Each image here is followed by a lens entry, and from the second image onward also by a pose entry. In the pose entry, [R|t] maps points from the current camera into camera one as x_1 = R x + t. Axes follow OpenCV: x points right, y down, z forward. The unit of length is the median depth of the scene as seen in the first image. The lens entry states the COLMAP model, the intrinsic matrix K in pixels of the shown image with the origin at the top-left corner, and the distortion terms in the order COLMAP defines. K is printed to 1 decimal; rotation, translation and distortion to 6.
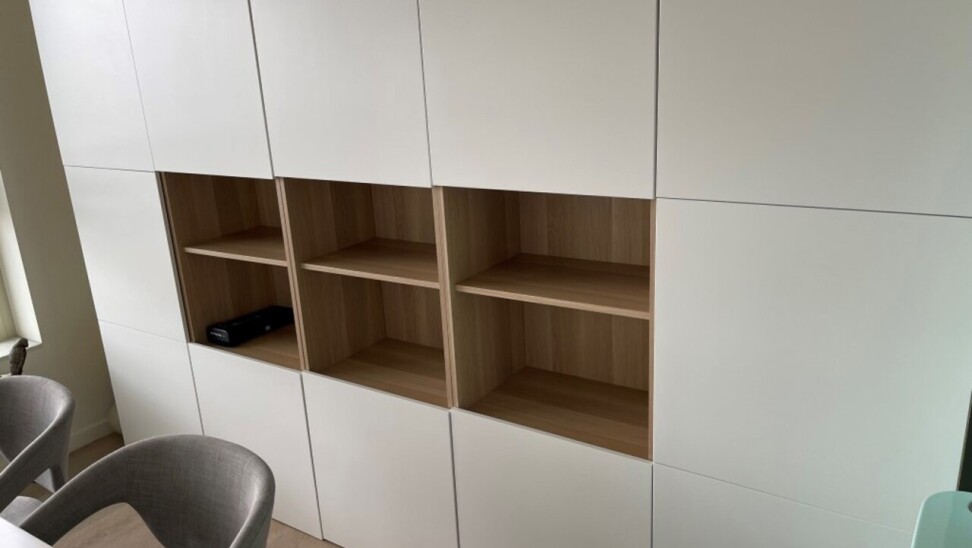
lens RADIAL K [[741.1, 0, 484.8], [0, 741.1, 277.0], [0, 0, 1]] dist [0.034768, -0.001057]
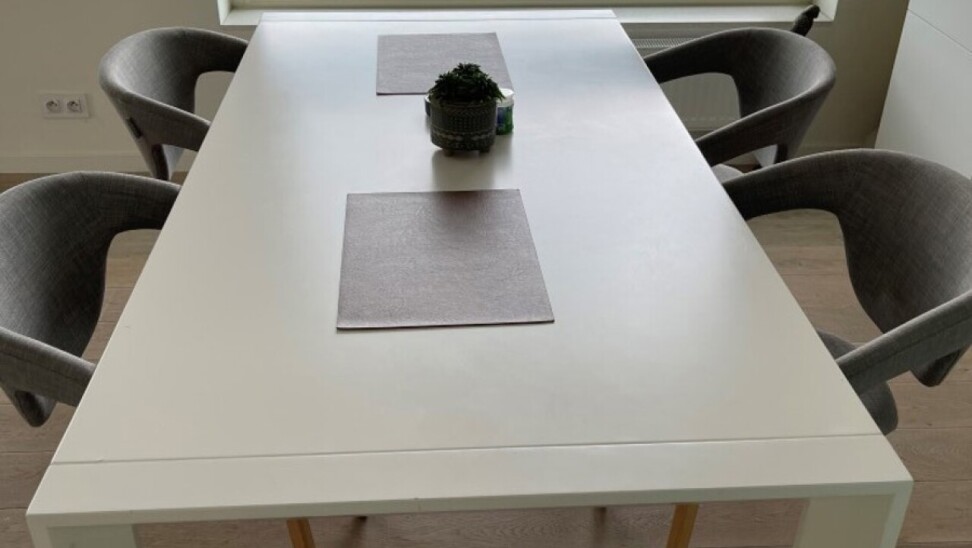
lens RADIAL K [[741.1, 0, 482.5], [0, 741.1, 272.1], [0, 0, 1]] dist [0.034768, -0.001057]
pose [[0.570330, 0.534013, -0.624143, -0.144720], [-0.172382, 0.820729, 0.544691, -0.037665], [0.803124, -0.203063, 0.560140, 0.192028]]
